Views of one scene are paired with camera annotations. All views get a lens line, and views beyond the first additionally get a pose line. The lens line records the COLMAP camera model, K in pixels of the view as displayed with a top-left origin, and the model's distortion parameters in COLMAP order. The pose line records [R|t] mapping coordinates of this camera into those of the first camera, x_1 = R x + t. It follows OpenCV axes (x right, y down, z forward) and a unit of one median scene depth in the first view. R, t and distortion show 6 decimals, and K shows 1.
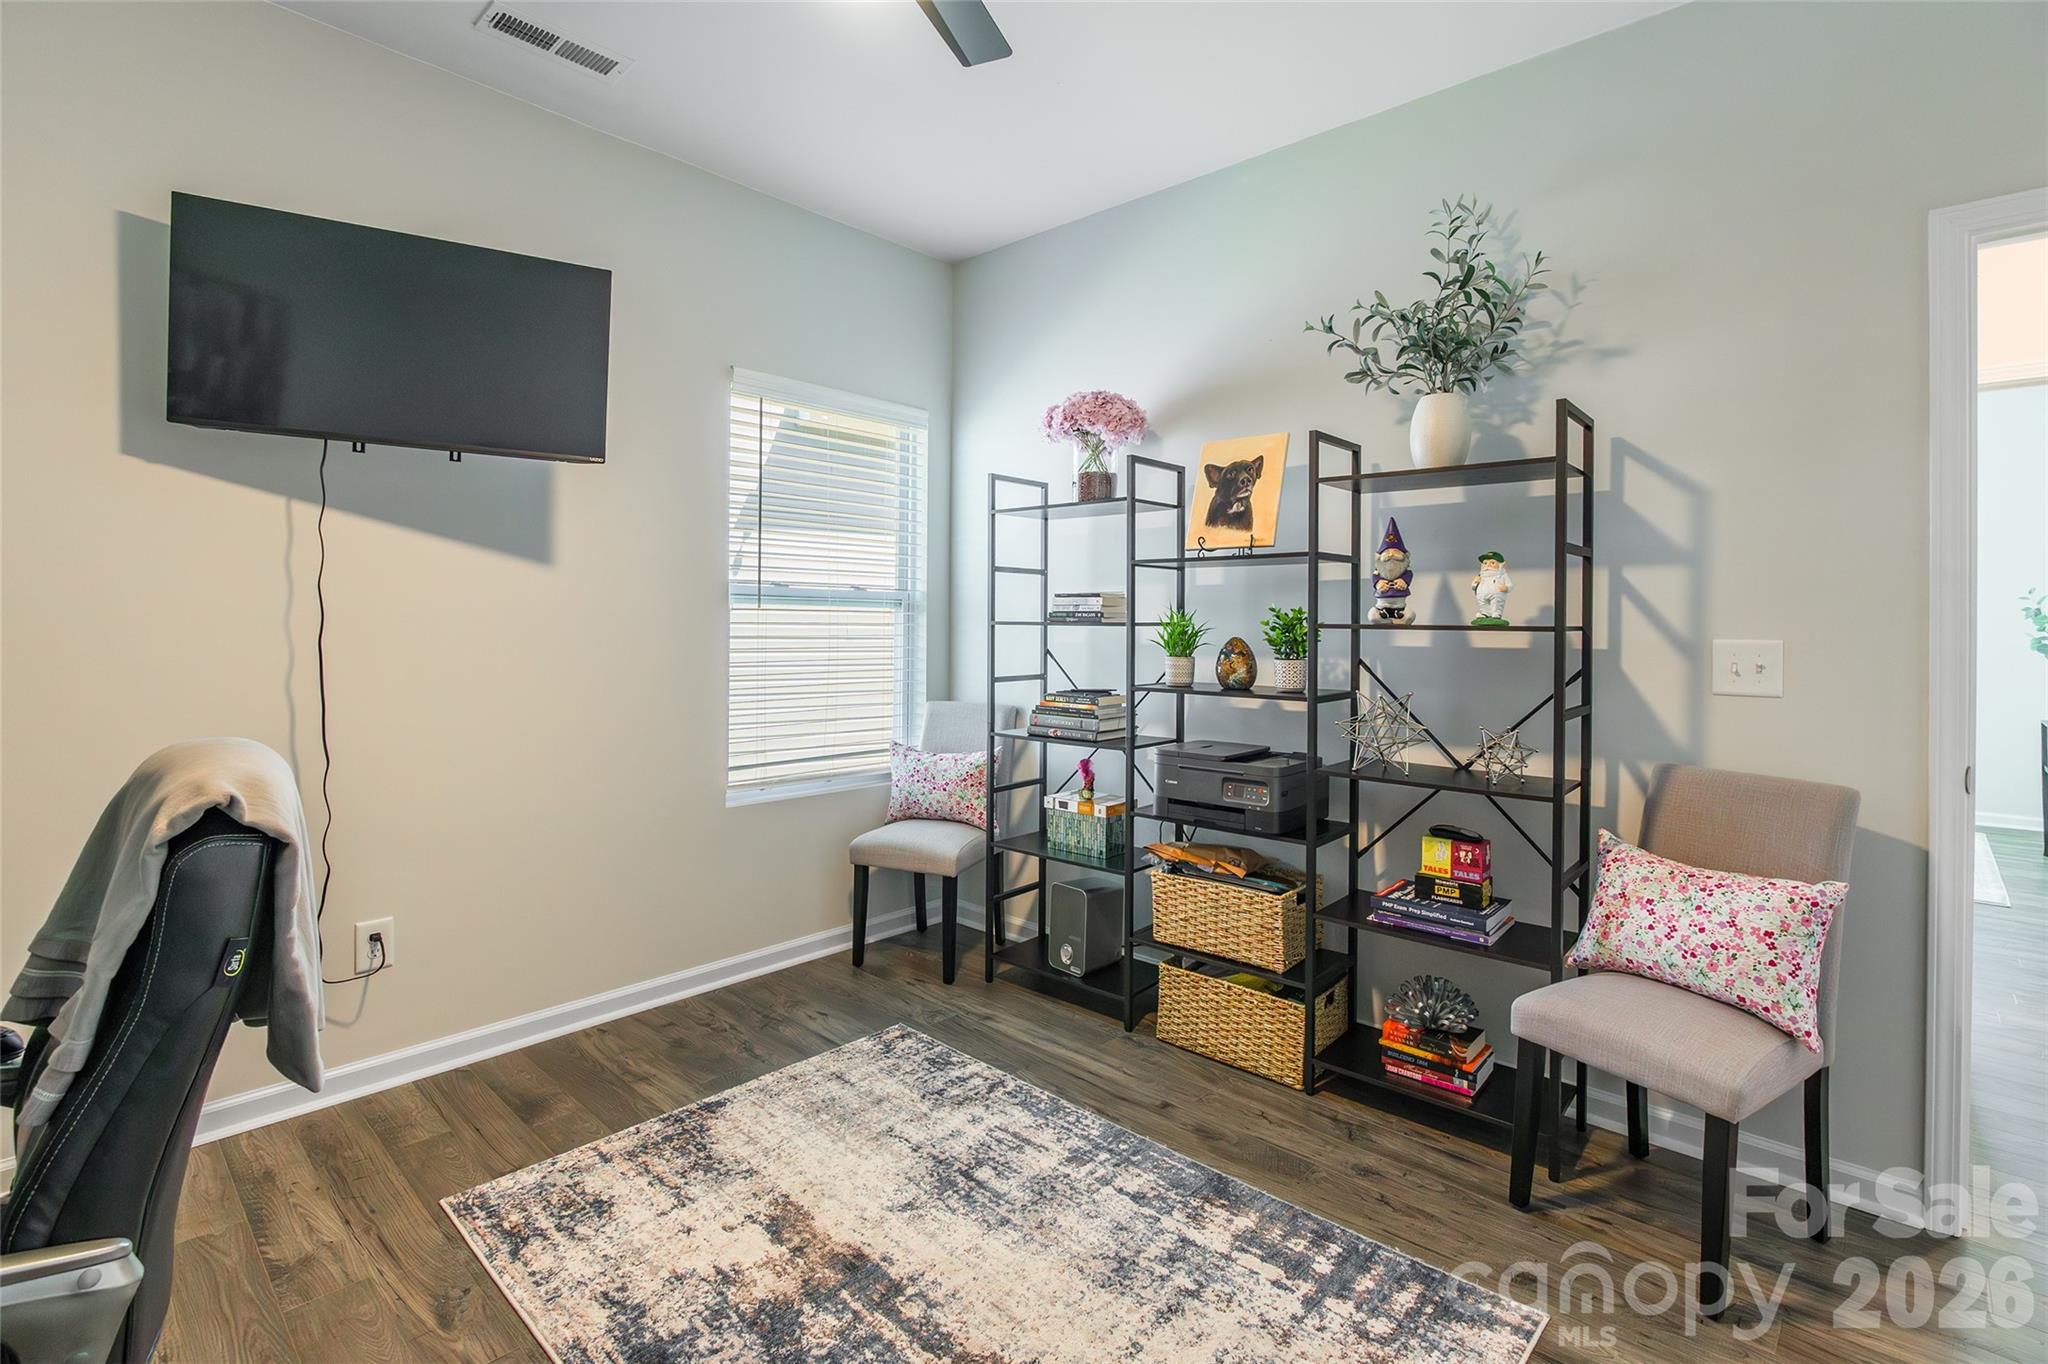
lens RADIAL K [[936.1, 0, 996.2], [0, 936.1, 645.1], [0, 0, 1]] dist [-0.004257, -0.000243]
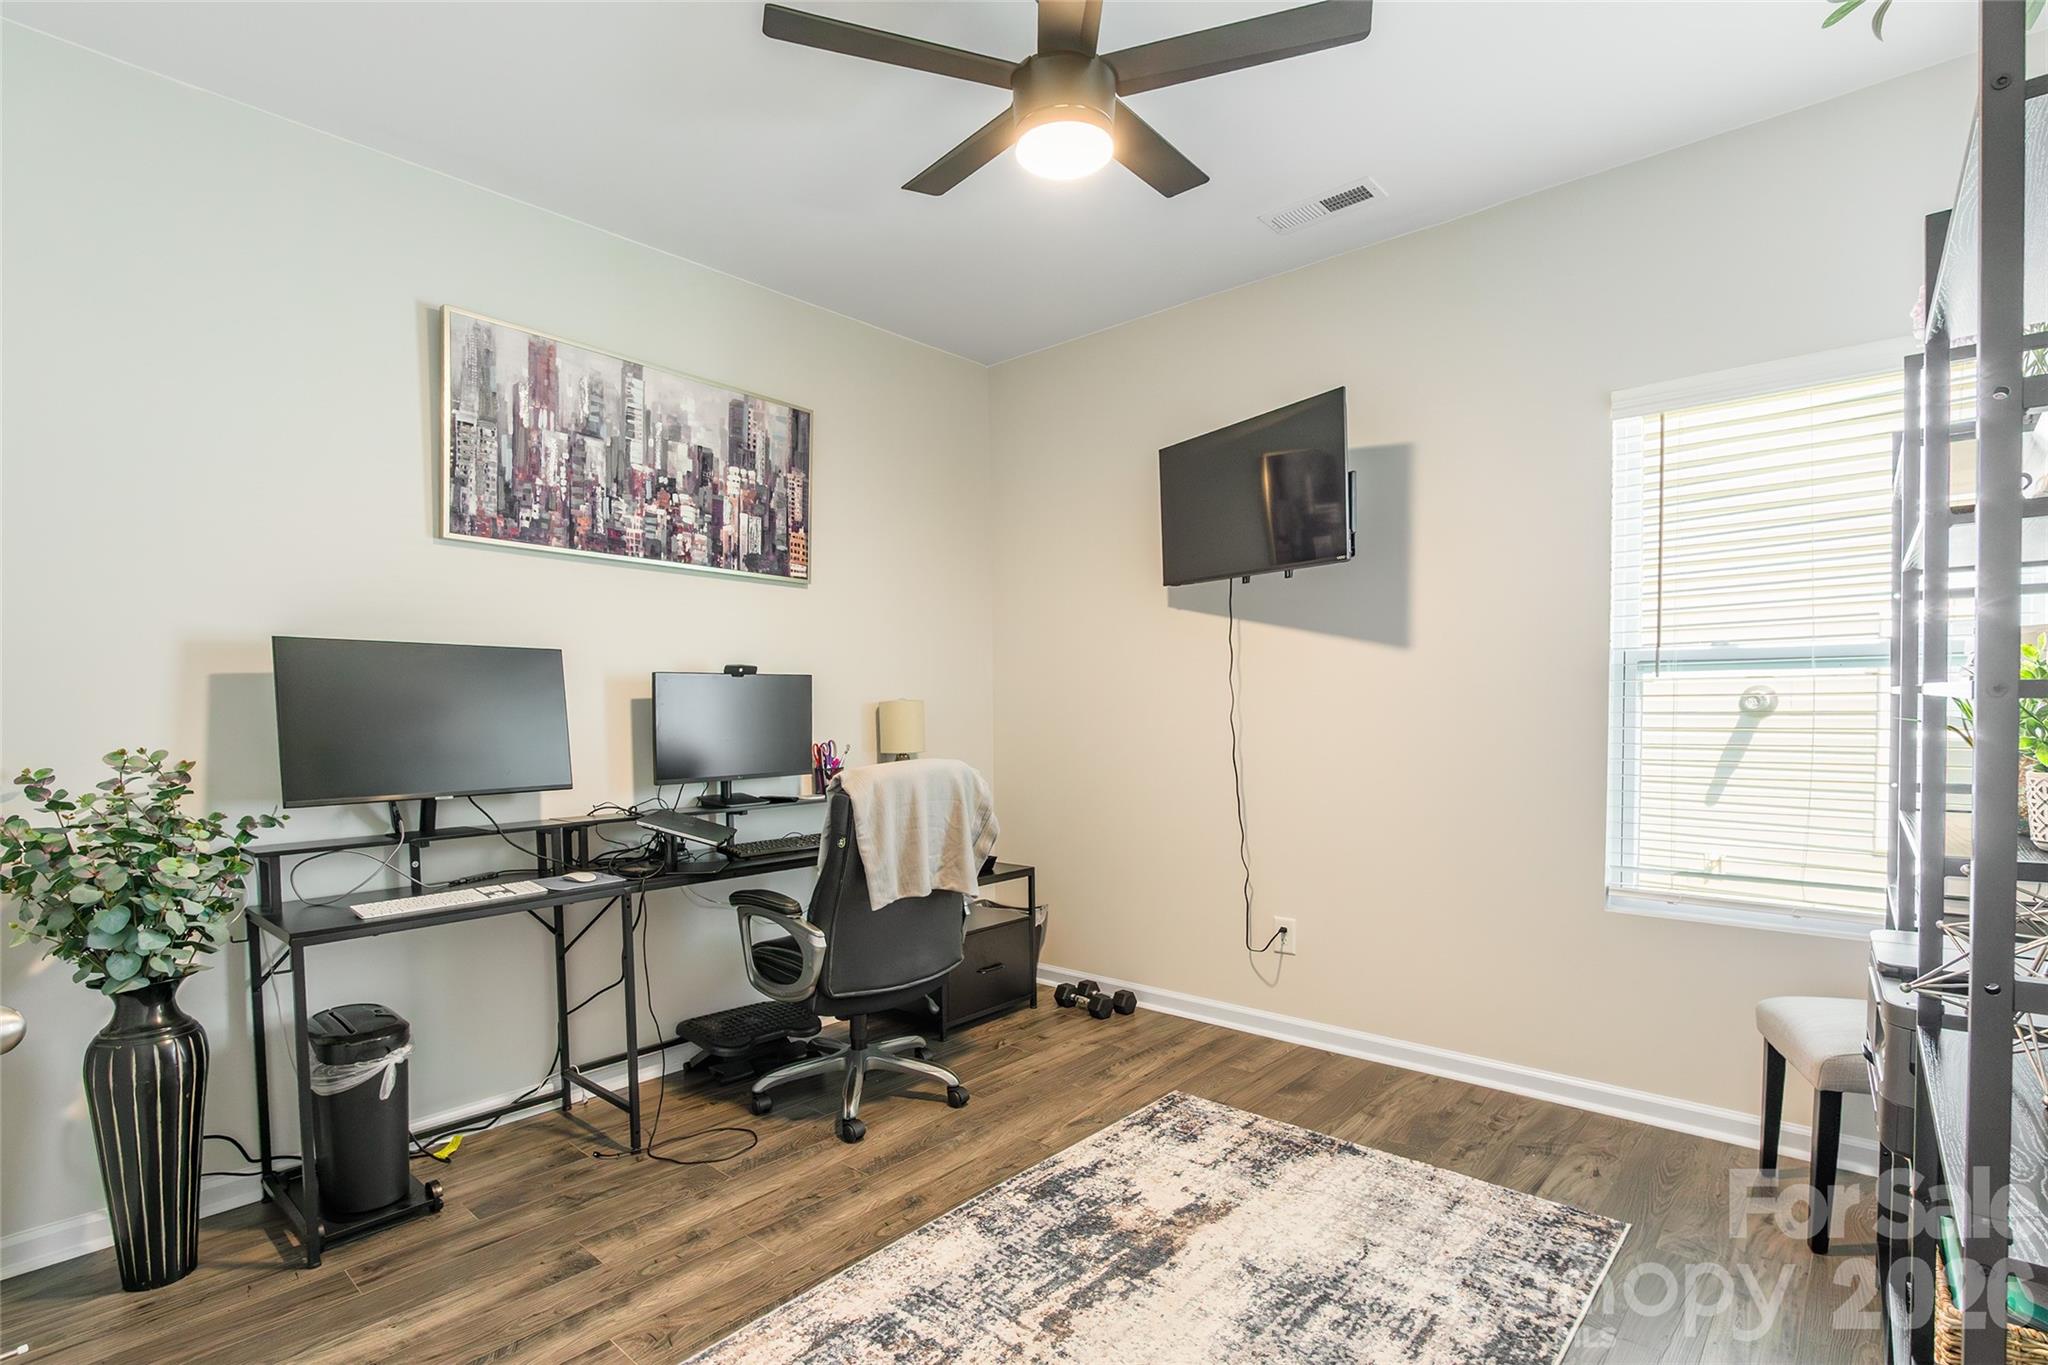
lens RADIAL K [[946.9, 0, 1032.6], [0, 946.9, 752.9], [0, 0, 1]] dist [-0.002946, -0.000351]
pose [[0.065874, 0.041703, -0.996956, 0.825258], [-0.009035, 0.999110, 0.041196, -0.002792], [0.997787, 0.006293, 0.066192, 0.633848]]
